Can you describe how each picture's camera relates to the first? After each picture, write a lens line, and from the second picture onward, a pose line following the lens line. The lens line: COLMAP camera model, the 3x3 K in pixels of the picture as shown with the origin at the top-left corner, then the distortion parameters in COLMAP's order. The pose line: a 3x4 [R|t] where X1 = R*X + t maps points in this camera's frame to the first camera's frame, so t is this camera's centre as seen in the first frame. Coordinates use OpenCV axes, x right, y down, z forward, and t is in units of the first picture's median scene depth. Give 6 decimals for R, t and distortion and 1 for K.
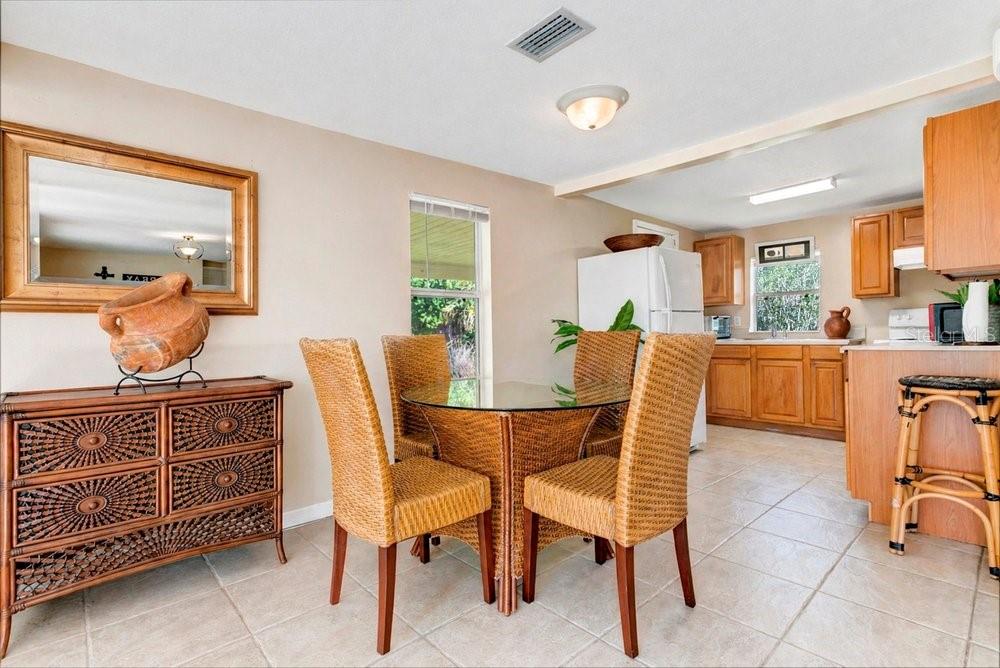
lens RADIAL K [[479.0, 0, 504.2], [0, 479.0, 334.7], [0, 0, 1]] dist [0.004211, -0.000316]
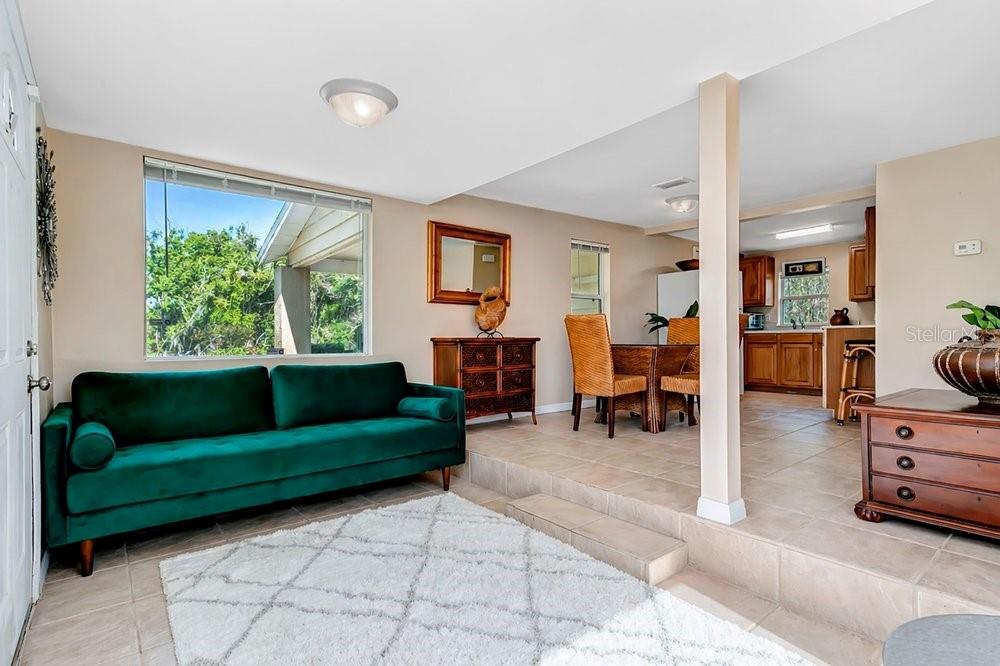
lens RADIAL K [[479.0, 0, 490.4], [0, 479.0, 334.5], [0, 0, 1]] dist [0.004211, -0.000316]
pose [[0.995919, 0.014409, -0.089099, -0.253306], [-0.014762, 0.999886, -0.003309, 0.049962], [0.089041, 0.004610, 0.996017, -0.603459]]
